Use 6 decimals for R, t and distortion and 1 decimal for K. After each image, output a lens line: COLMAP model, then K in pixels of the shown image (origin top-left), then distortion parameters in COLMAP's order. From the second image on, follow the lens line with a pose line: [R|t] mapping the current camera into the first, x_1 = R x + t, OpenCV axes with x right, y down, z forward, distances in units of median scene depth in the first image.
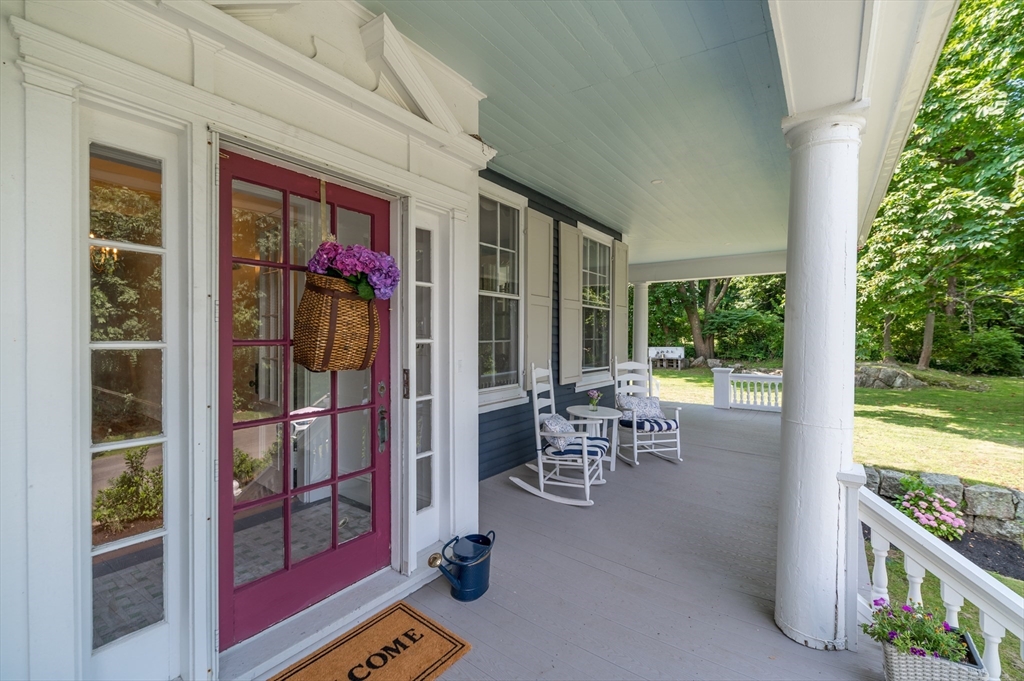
lens RADIAL K [[448.7, 0, 510.7], [0, 448.7, 336.8], [0, 0, 1]] dist [0.003190, -0.000049]
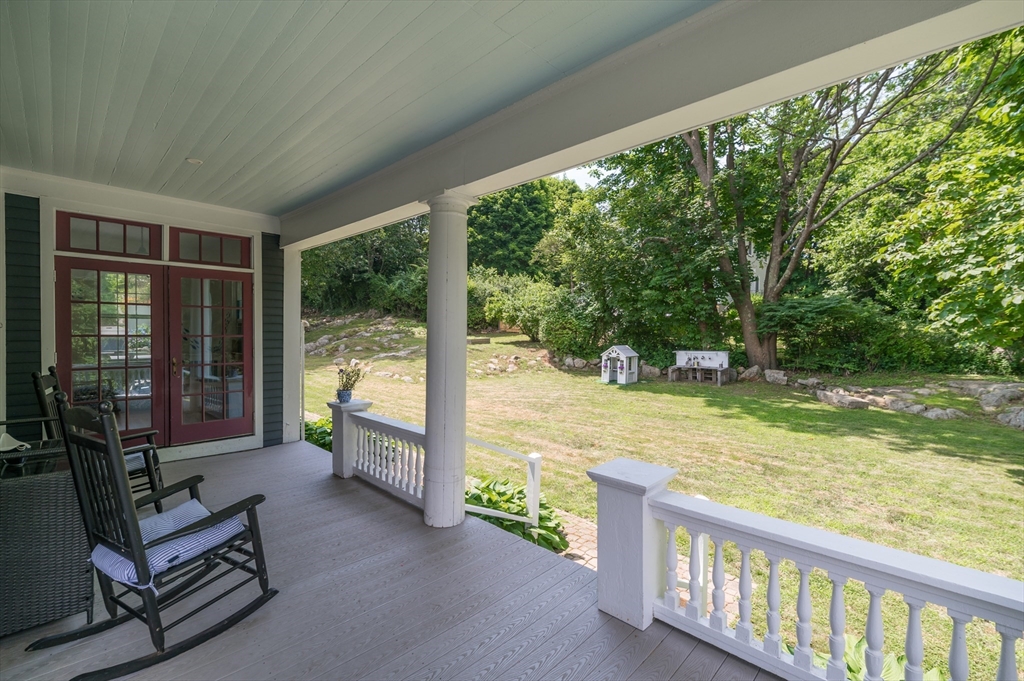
lens RADIAL K [[448.7, 0, 513.5], [0, 448.7, 339.8], [0, 0, 1]] dist [0.003190, -0.000049]
pose [[0.988285, 0.008978, -0.152353, 0.163607], [-0.005829, 0.999760, 0.021098, -0.007535], [0.152506, -0.019963, 0.988101, 0.268856]]
